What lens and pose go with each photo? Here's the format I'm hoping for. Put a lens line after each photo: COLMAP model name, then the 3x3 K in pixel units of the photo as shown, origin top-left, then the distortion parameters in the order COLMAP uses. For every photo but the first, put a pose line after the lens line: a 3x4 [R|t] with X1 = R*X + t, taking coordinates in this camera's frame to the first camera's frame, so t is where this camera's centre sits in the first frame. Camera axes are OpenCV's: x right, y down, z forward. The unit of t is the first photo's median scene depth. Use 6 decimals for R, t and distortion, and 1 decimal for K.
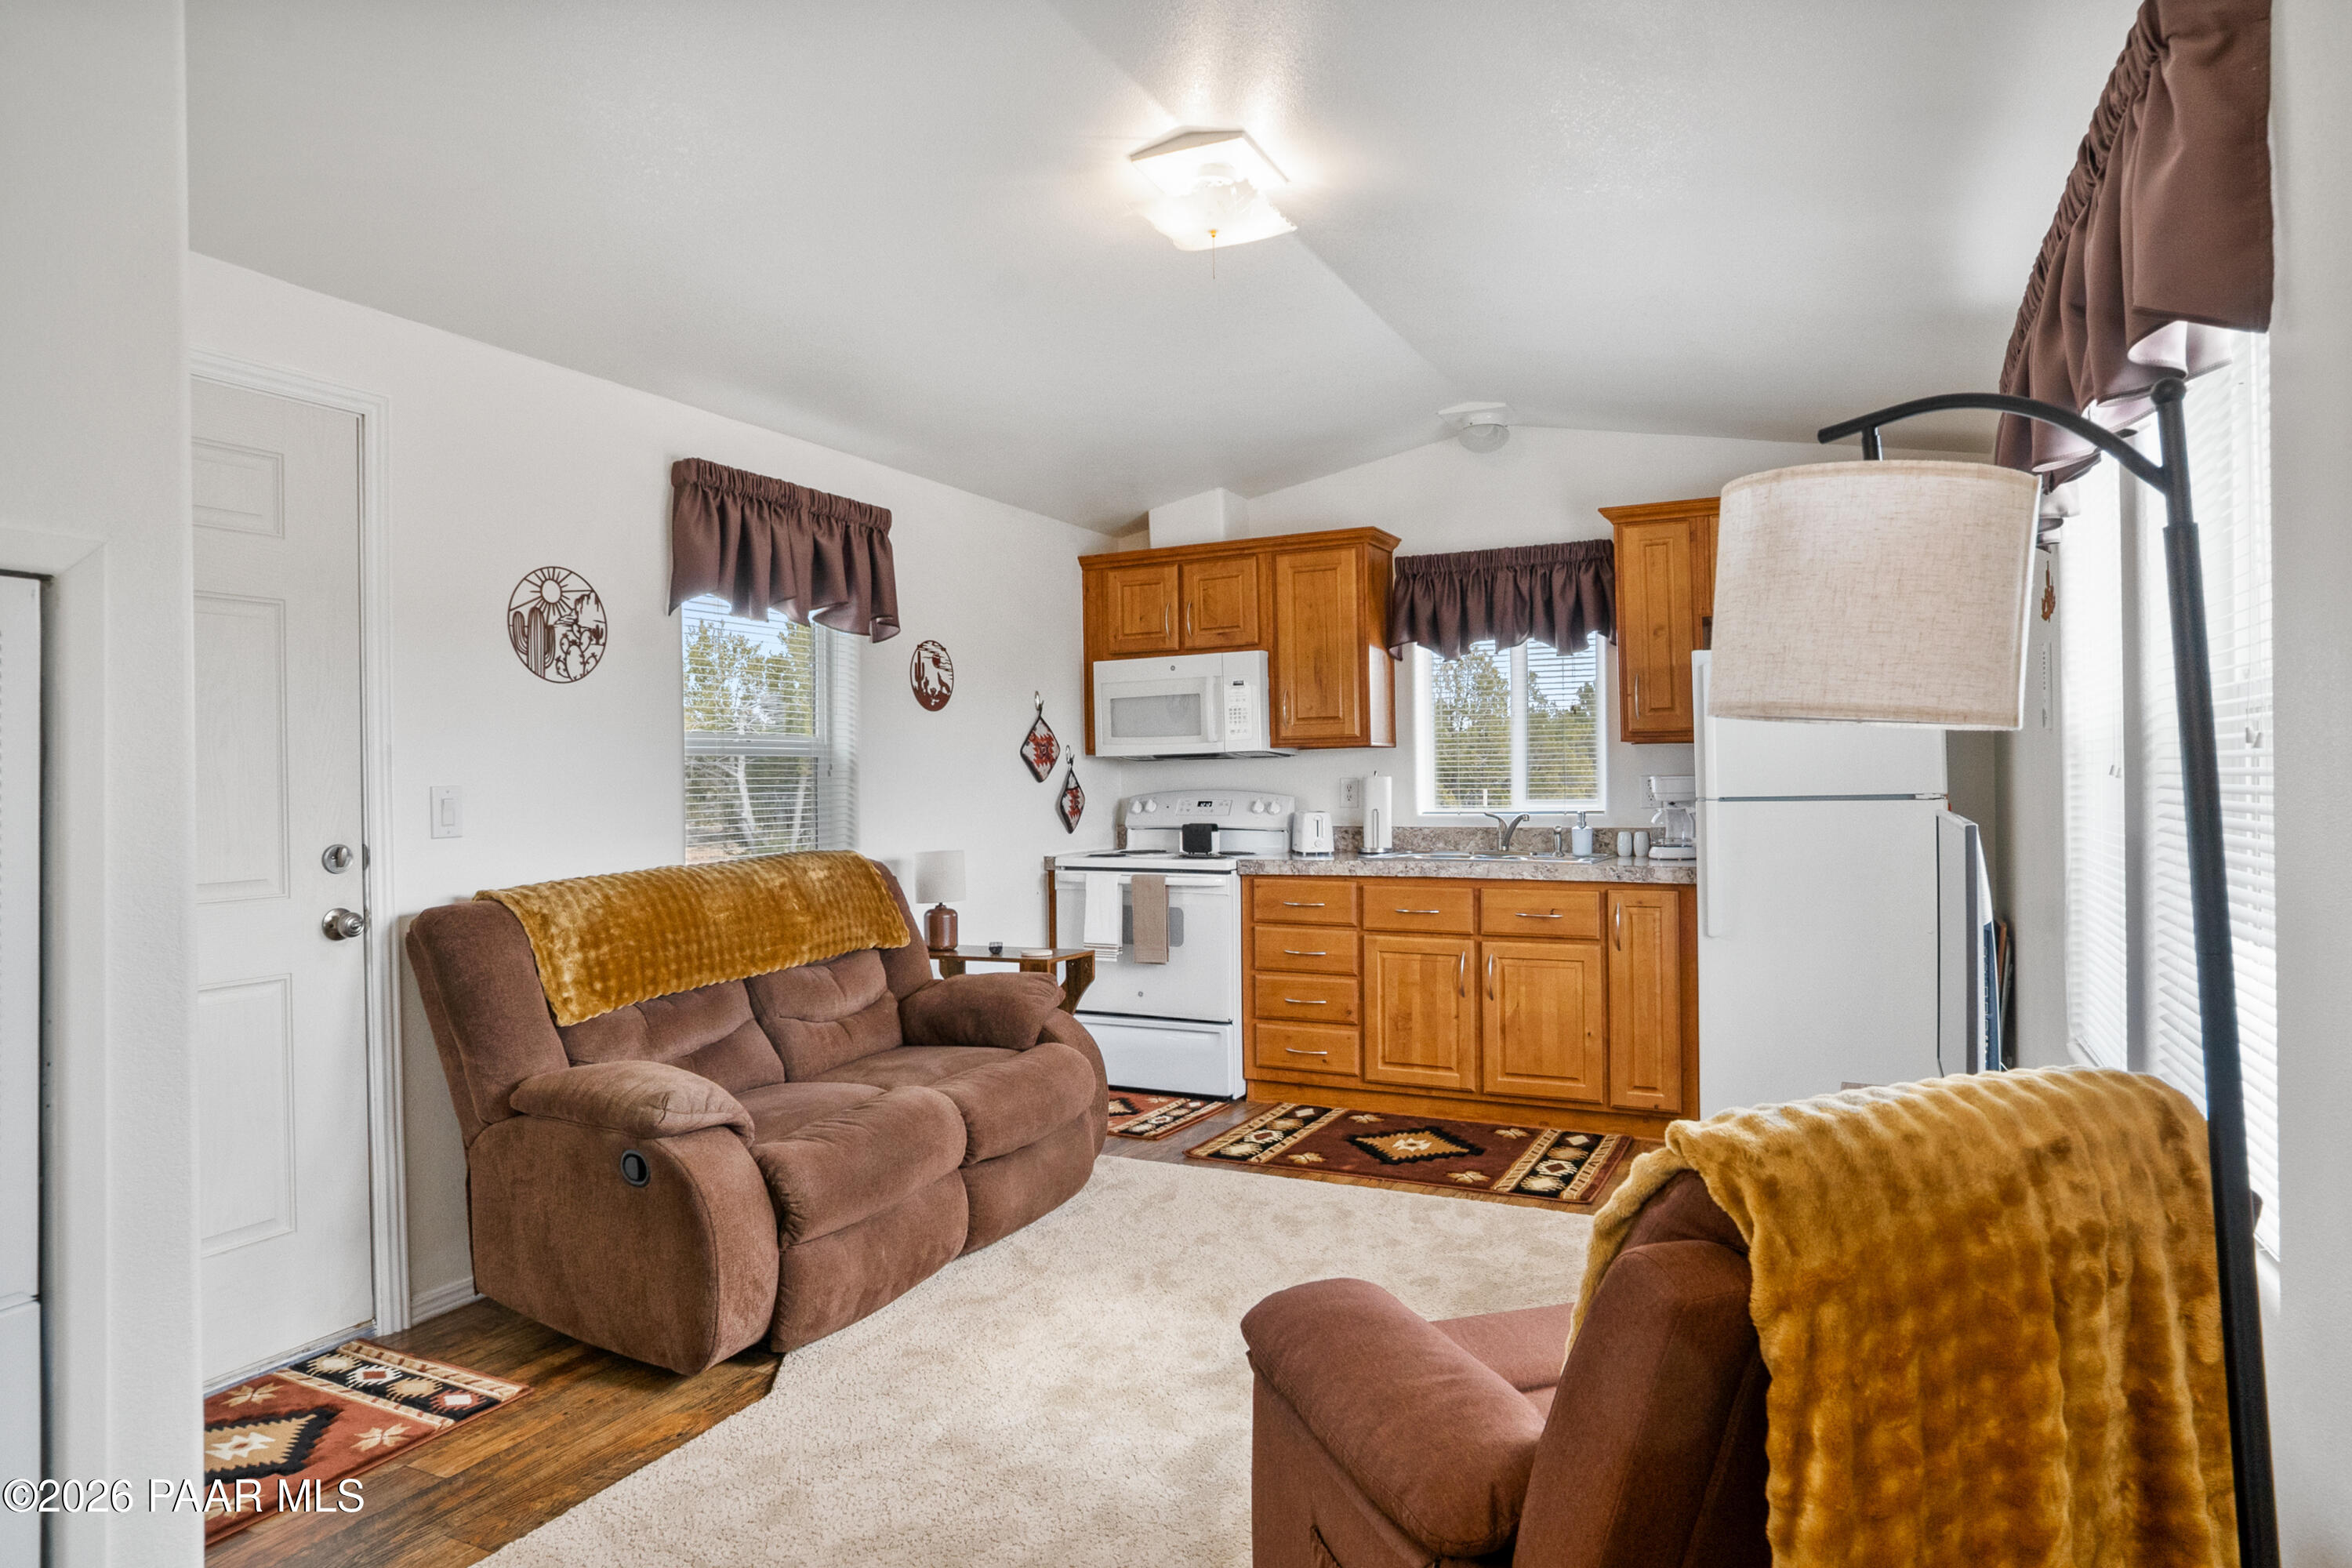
lens RADIAL K [[1358.4, 0, 1174.8], [0, 1358.4, 774.2], [0, 0, 1]] dist [-0.012772, 0.012475]
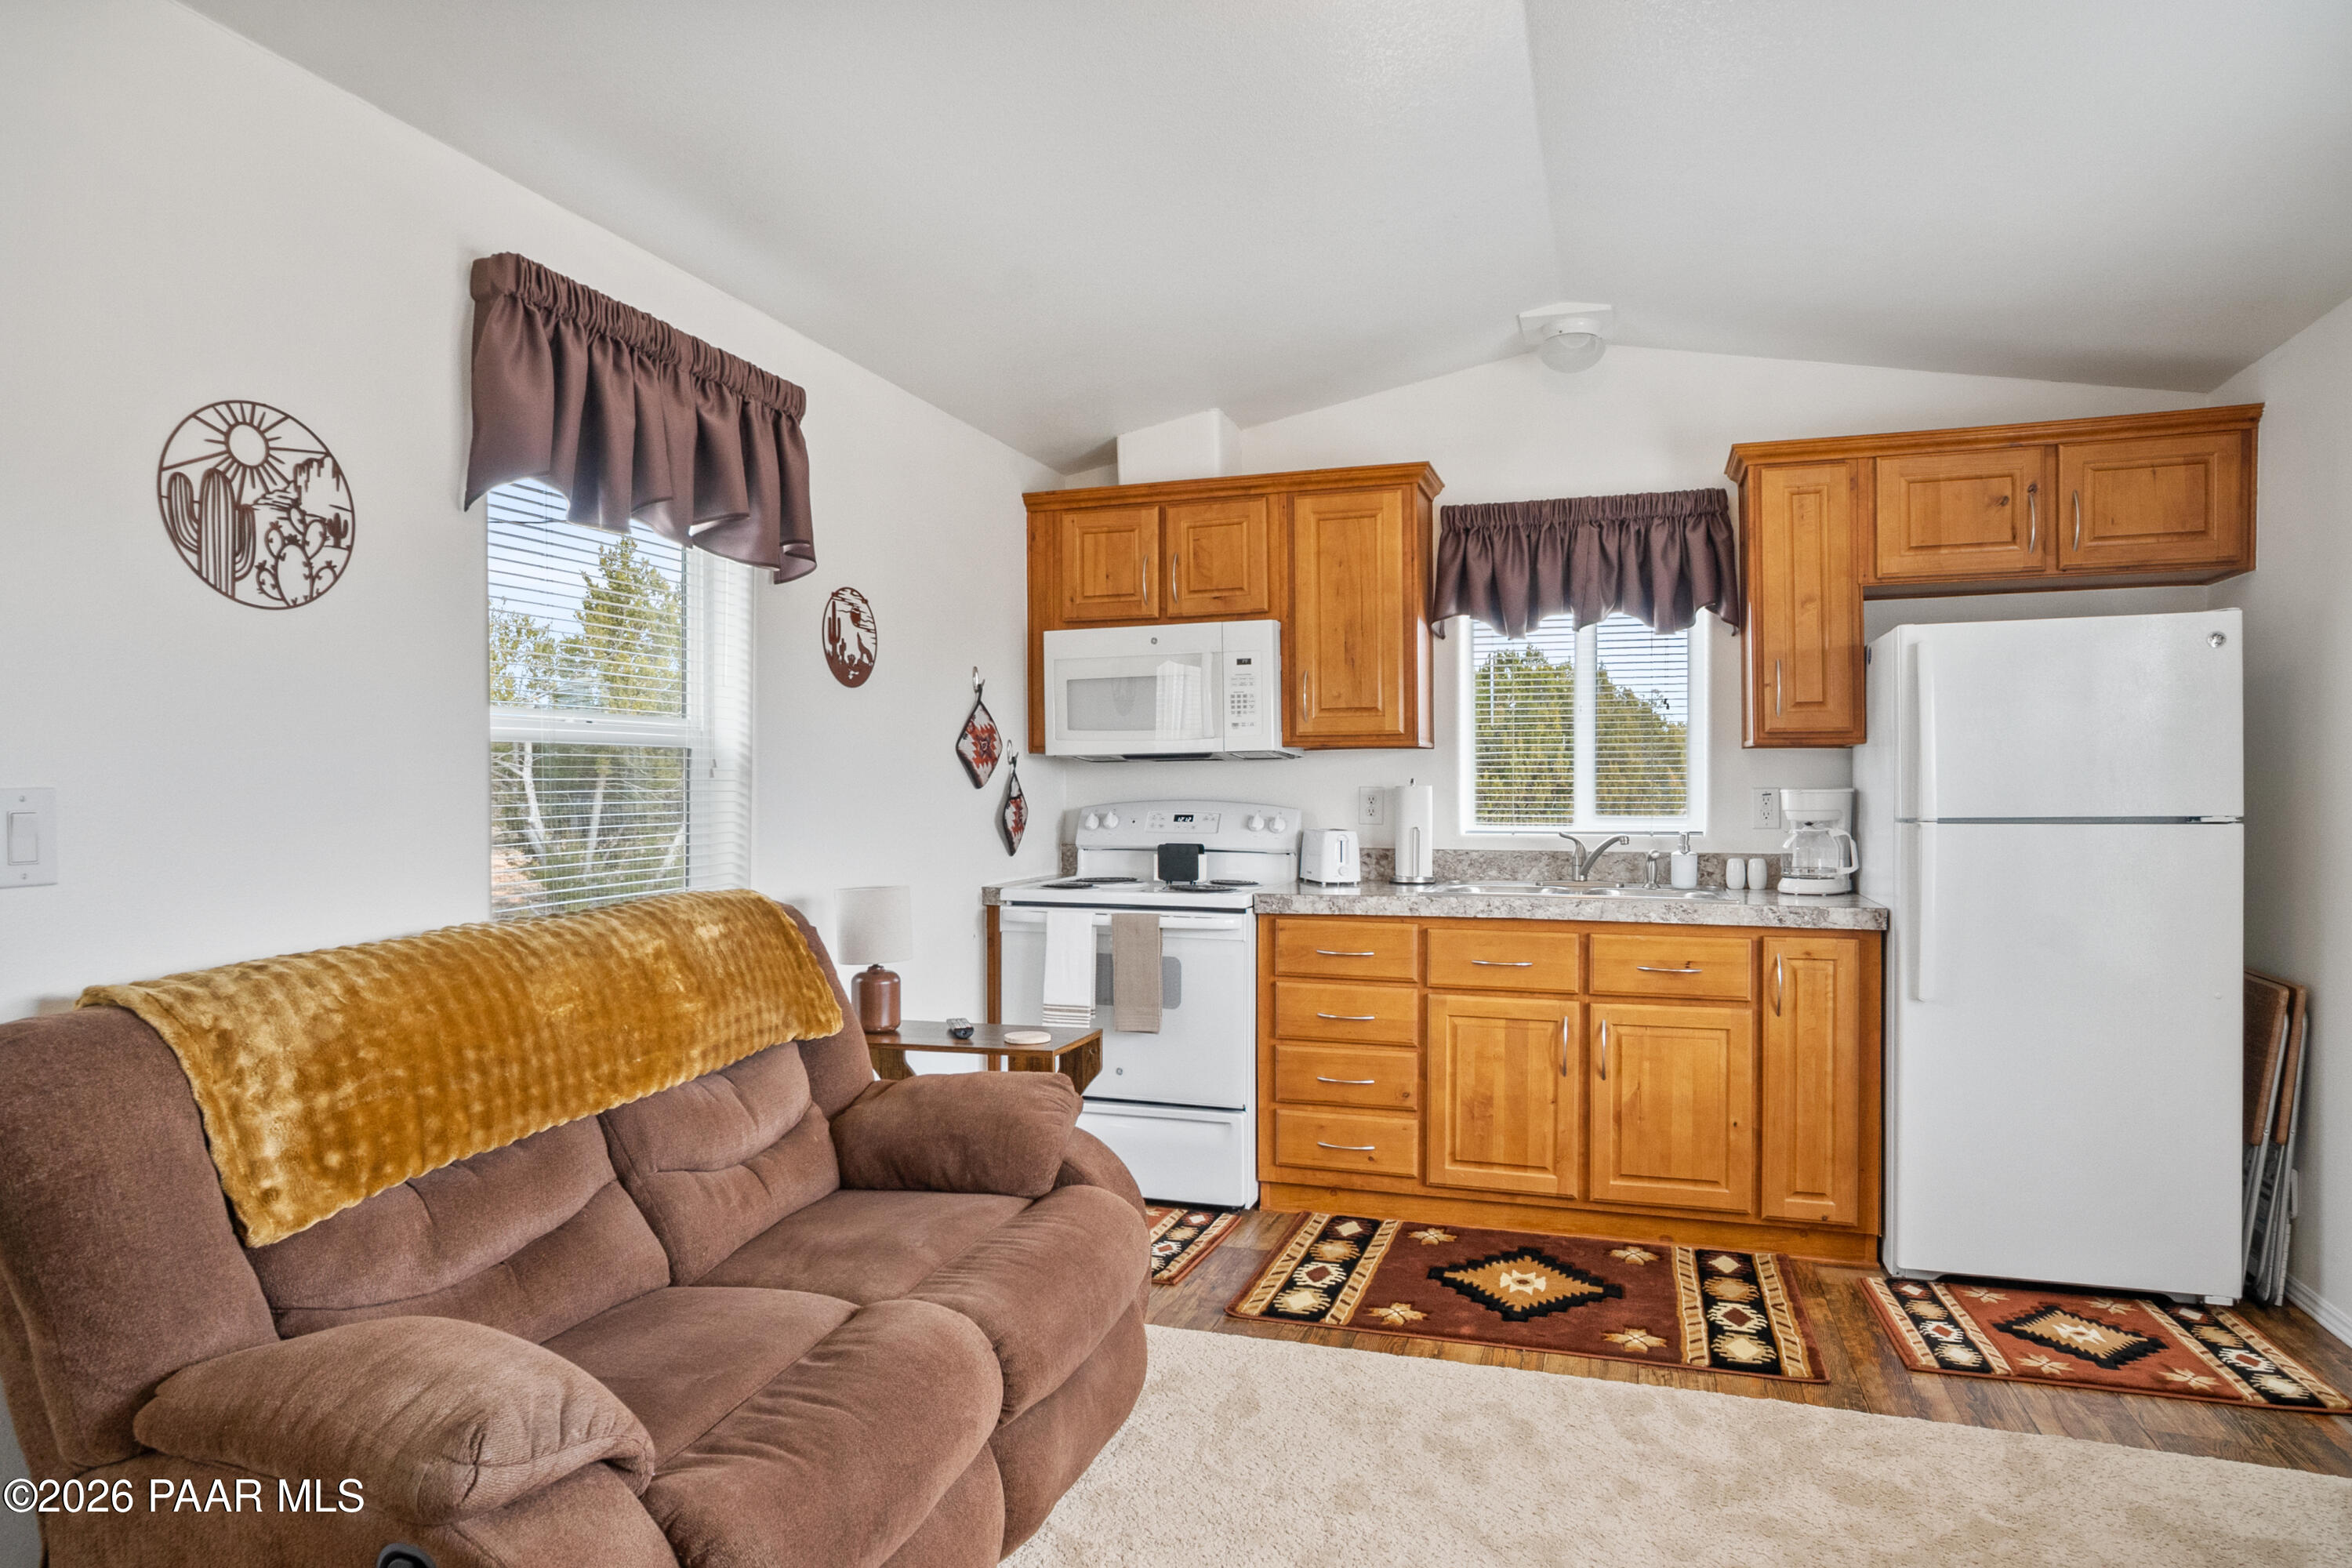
lens RADIAL K [[1358.4, 0, 1182.9], [0, 1358.4, 795.9], [0, 0, 1]] dist [-0.012772, 0.012475]
pose [[0.988679, 0.009017, 0.149774, -0.122533], [-0.010747, 0.999884, 0.010747, 0.000924], [-0.149660, -0.012235, 0.988662, 0.296348]]
